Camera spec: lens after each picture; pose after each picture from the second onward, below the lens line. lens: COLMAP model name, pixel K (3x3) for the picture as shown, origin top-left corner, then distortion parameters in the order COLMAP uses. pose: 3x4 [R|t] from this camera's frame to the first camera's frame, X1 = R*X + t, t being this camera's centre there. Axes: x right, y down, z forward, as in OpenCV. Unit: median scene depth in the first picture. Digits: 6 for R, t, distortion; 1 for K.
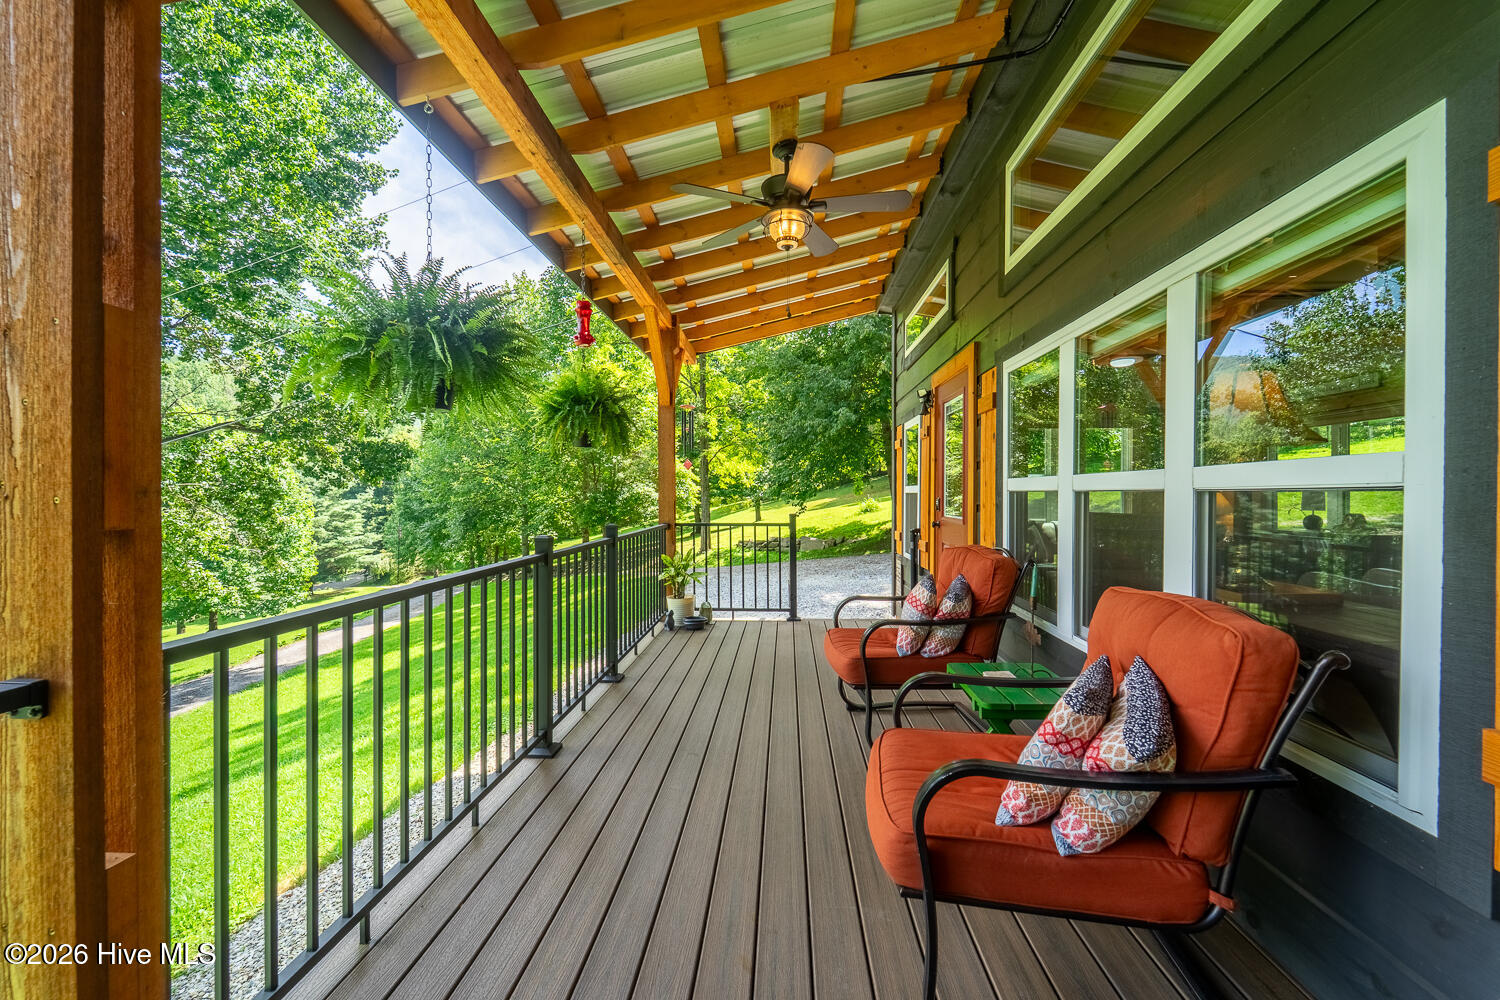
lens RADIAL K [[627.6, 0, 753.6], [0, 627.6, 498.2], [0, 0, 1]] dist [0.011854, -0.000804]
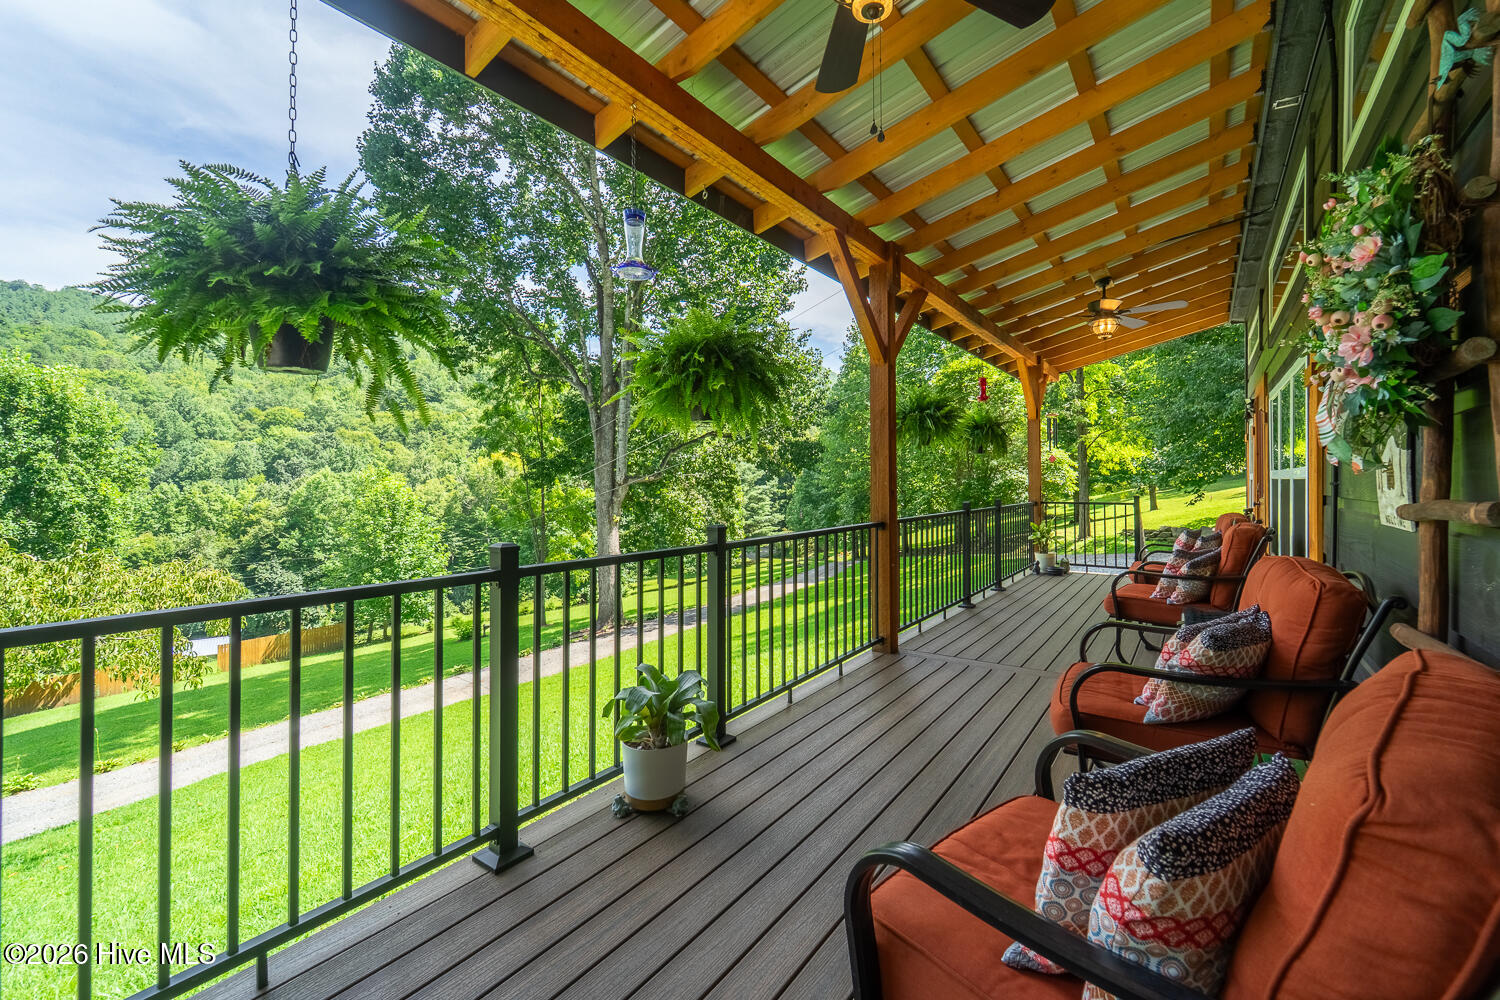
lens RADIAL K [[627.6, 0, 772.9], [0, 627.6, 476.3], [0, 0, 1]] dist [0.011854, -0.000804]
pose [[0.856054, -0.006446, -0.516846, 0.020299], [-0.000473, 0.999912, -0.013255, 0.000597], [0.516886, 0.011592, 0.855976, -0.116316]]
